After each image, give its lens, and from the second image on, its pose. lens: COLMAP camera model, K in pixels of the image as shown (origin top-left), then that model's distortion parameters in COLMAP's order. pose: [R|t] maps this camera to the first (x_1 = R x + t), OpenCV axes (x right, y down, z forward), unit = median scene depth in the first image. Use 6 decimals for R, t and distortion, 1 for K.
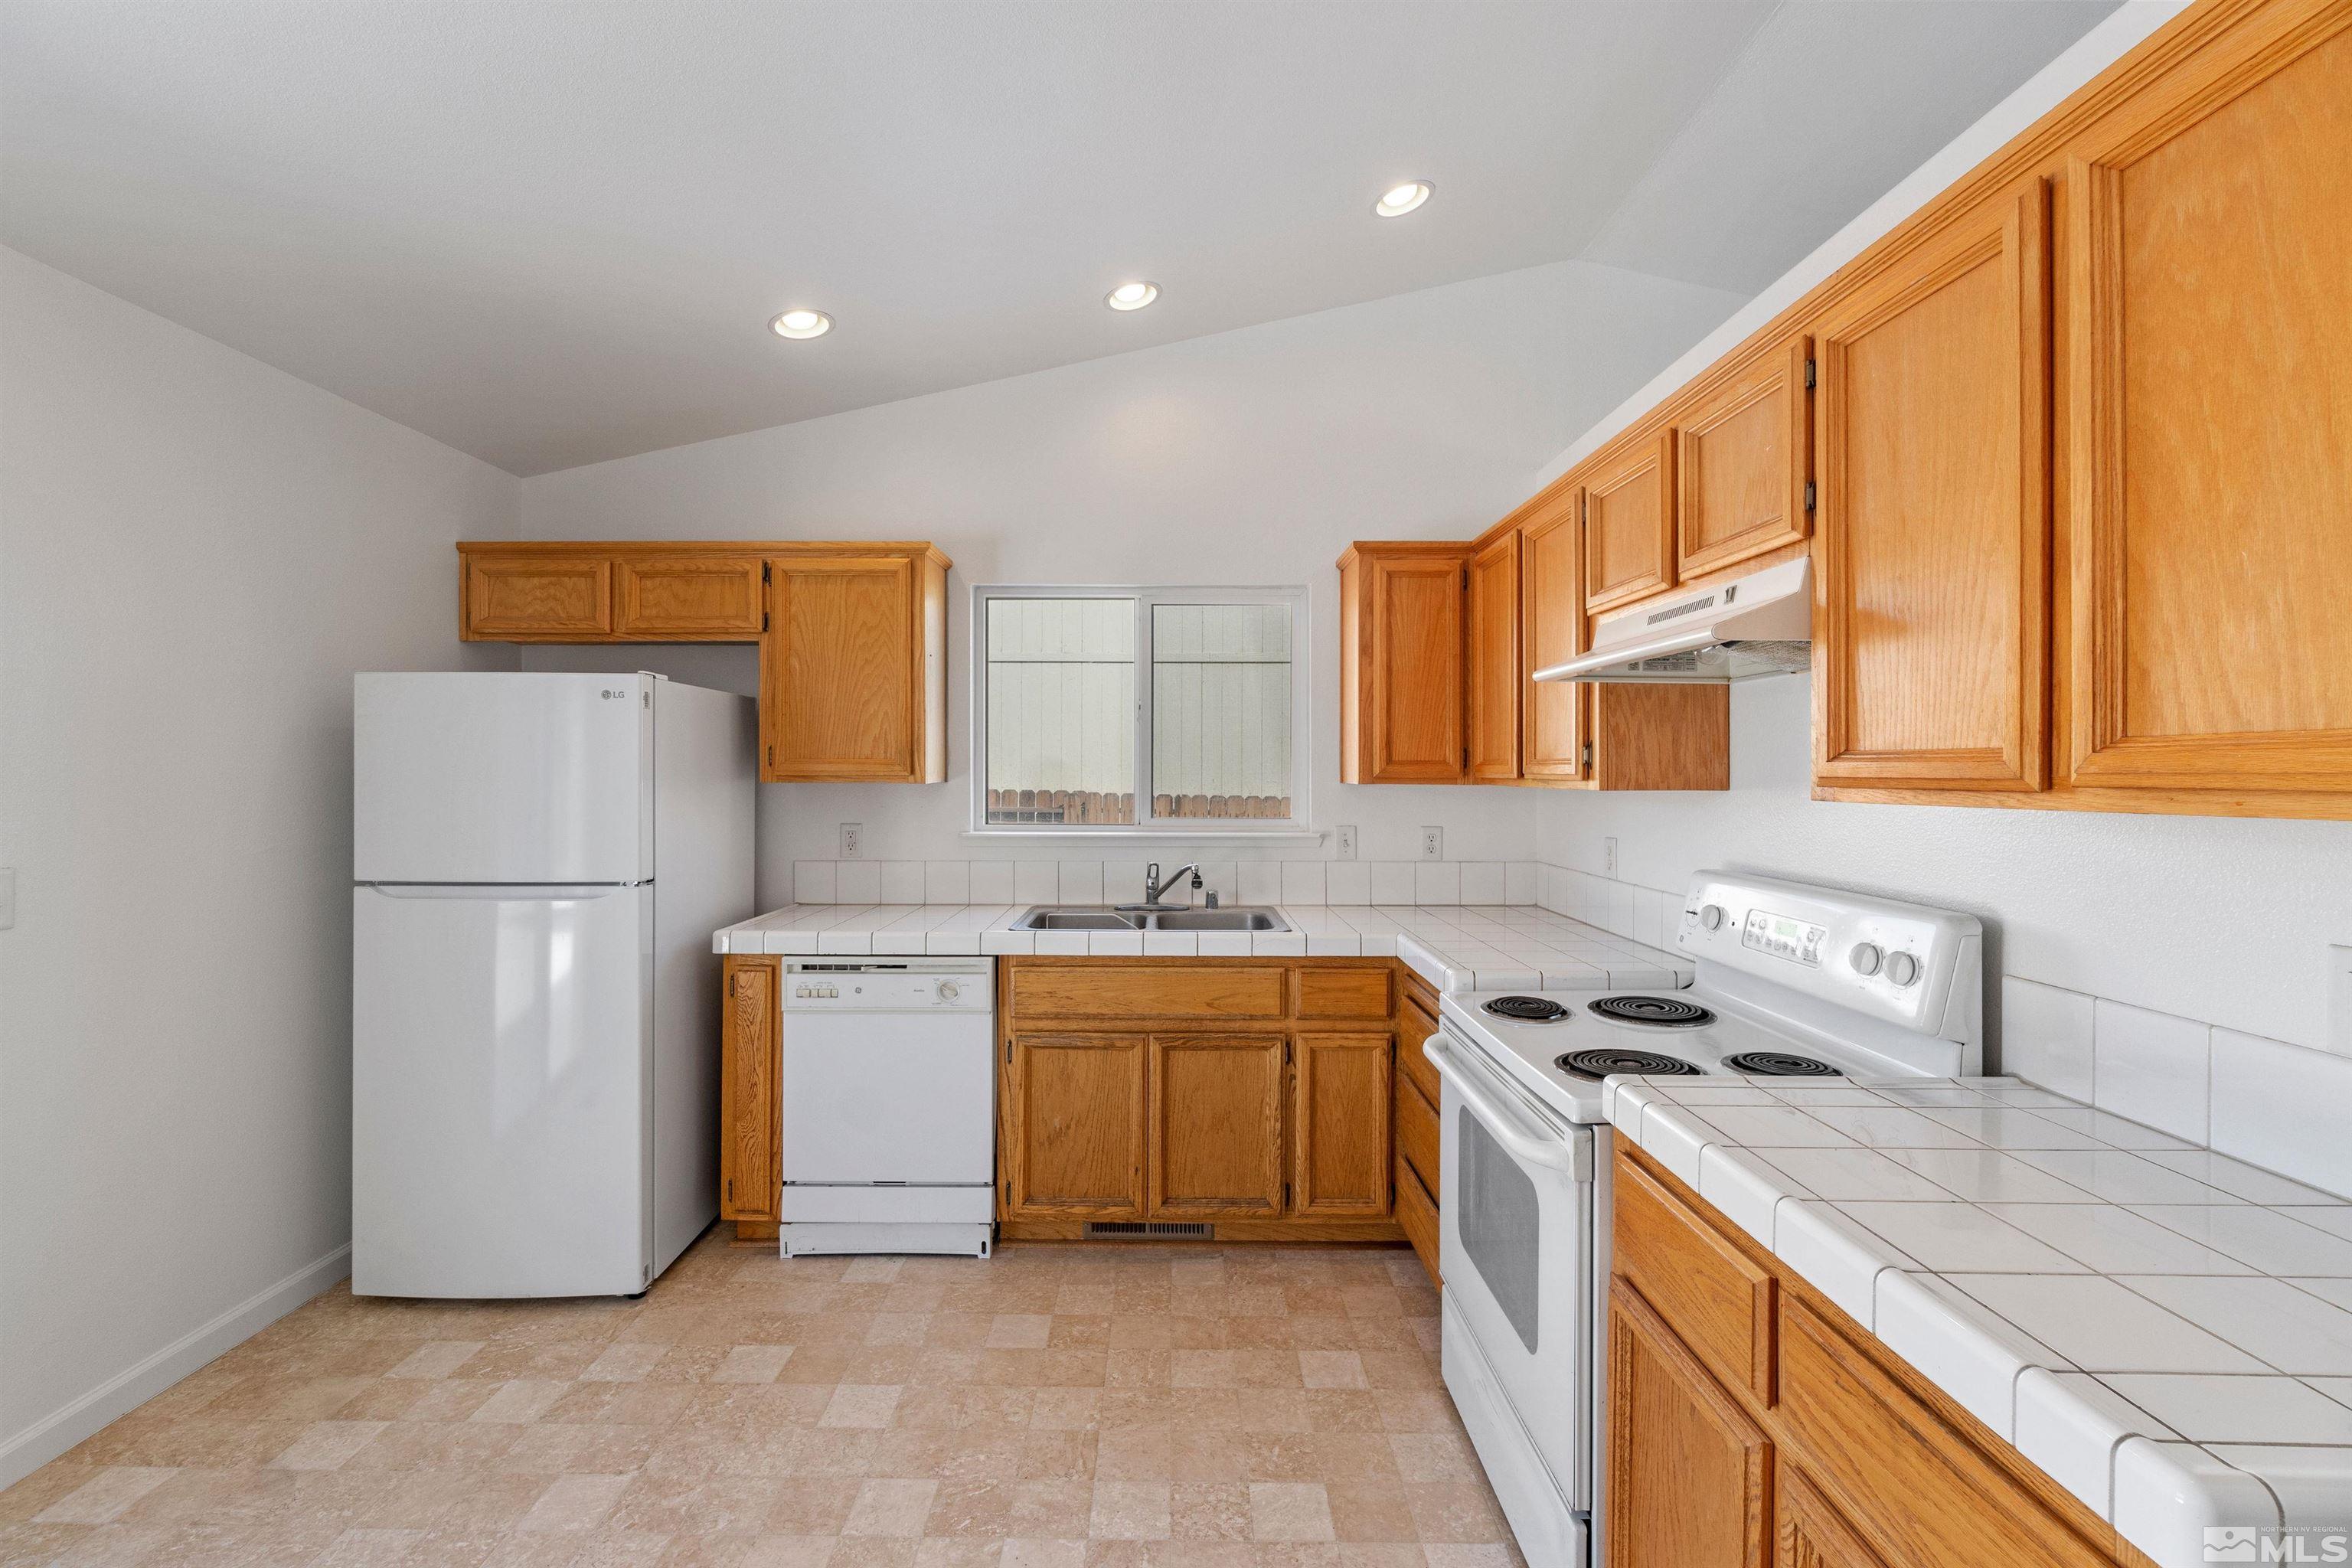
lens RADIAL K [[1008.3, 0, 1167.4], [0, 1008.3, 774.9], [0, 0, 1]] dist [-0.005584, 0.001093]
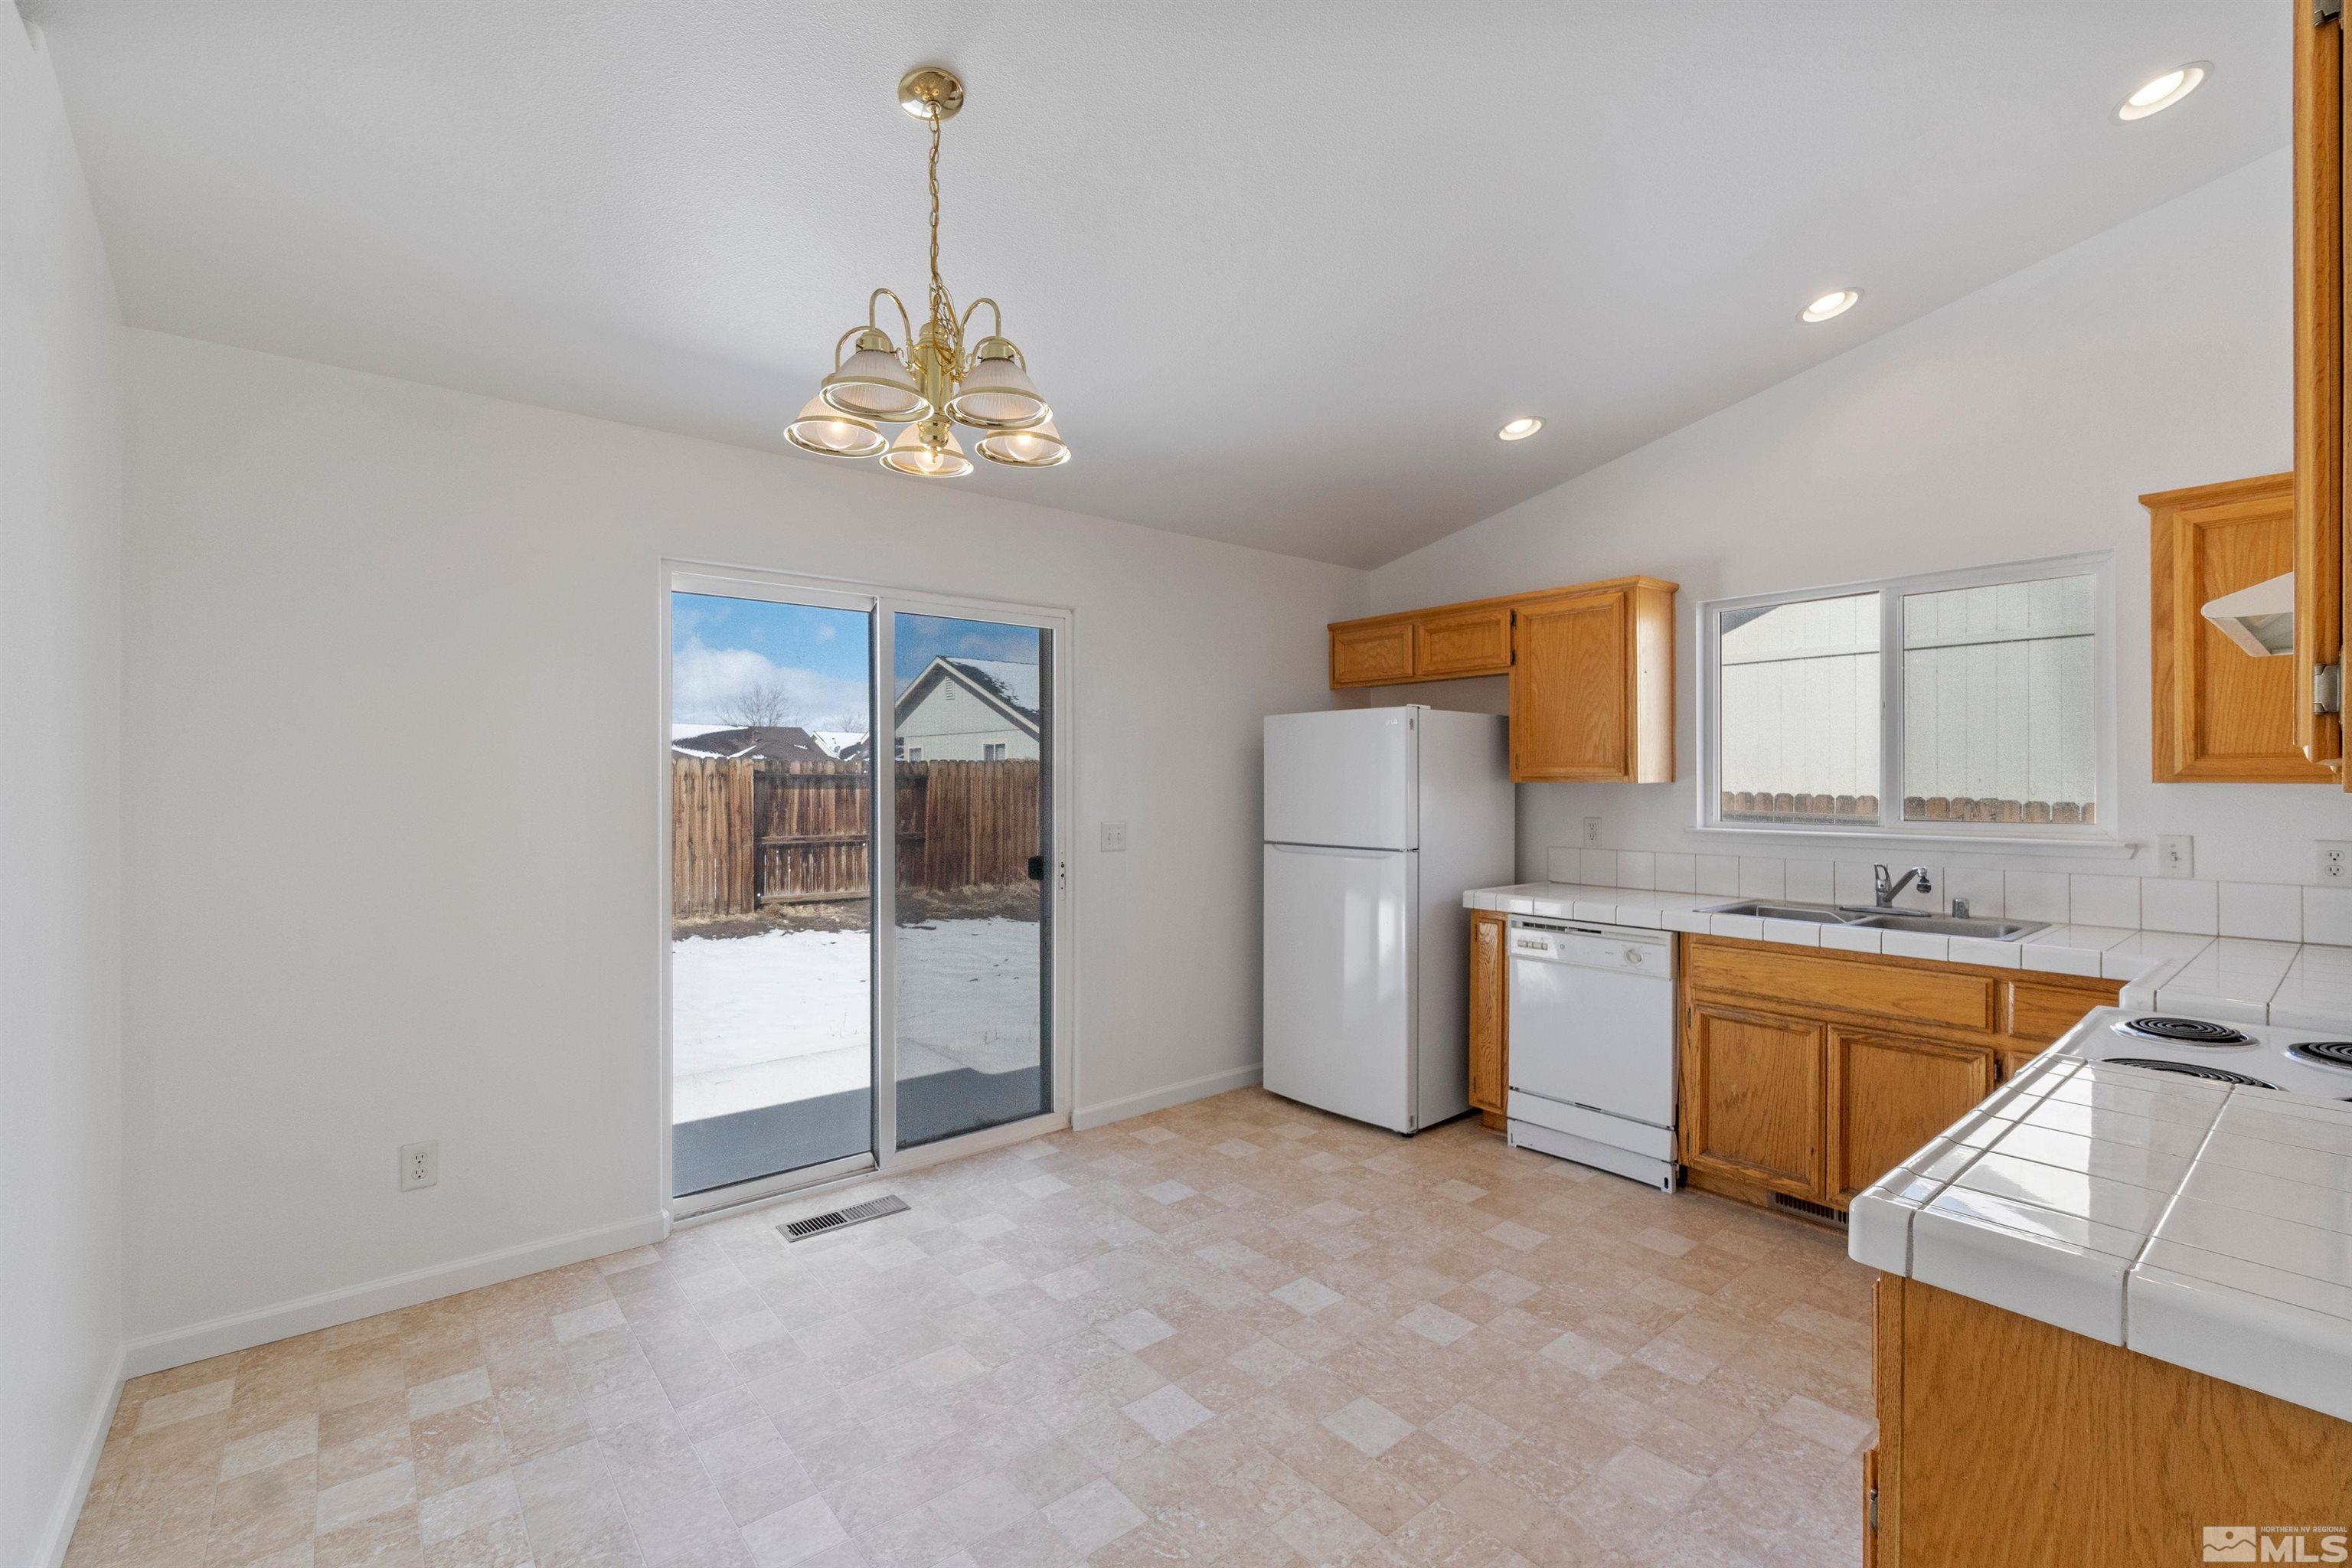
lens RADIAL K [[1024.0, 0, 1157.3], [0, 1024.0, 784.5], [0, 0, 1]] dist [-0.008895, 0.000363]
pose [[0.636995, 0.000245, -0.770868, 0.350880], [-0.000187, 1.000000, 0.000163, 0.011185], [0.770868, 0.000041, 0.636995, -0.199486]]
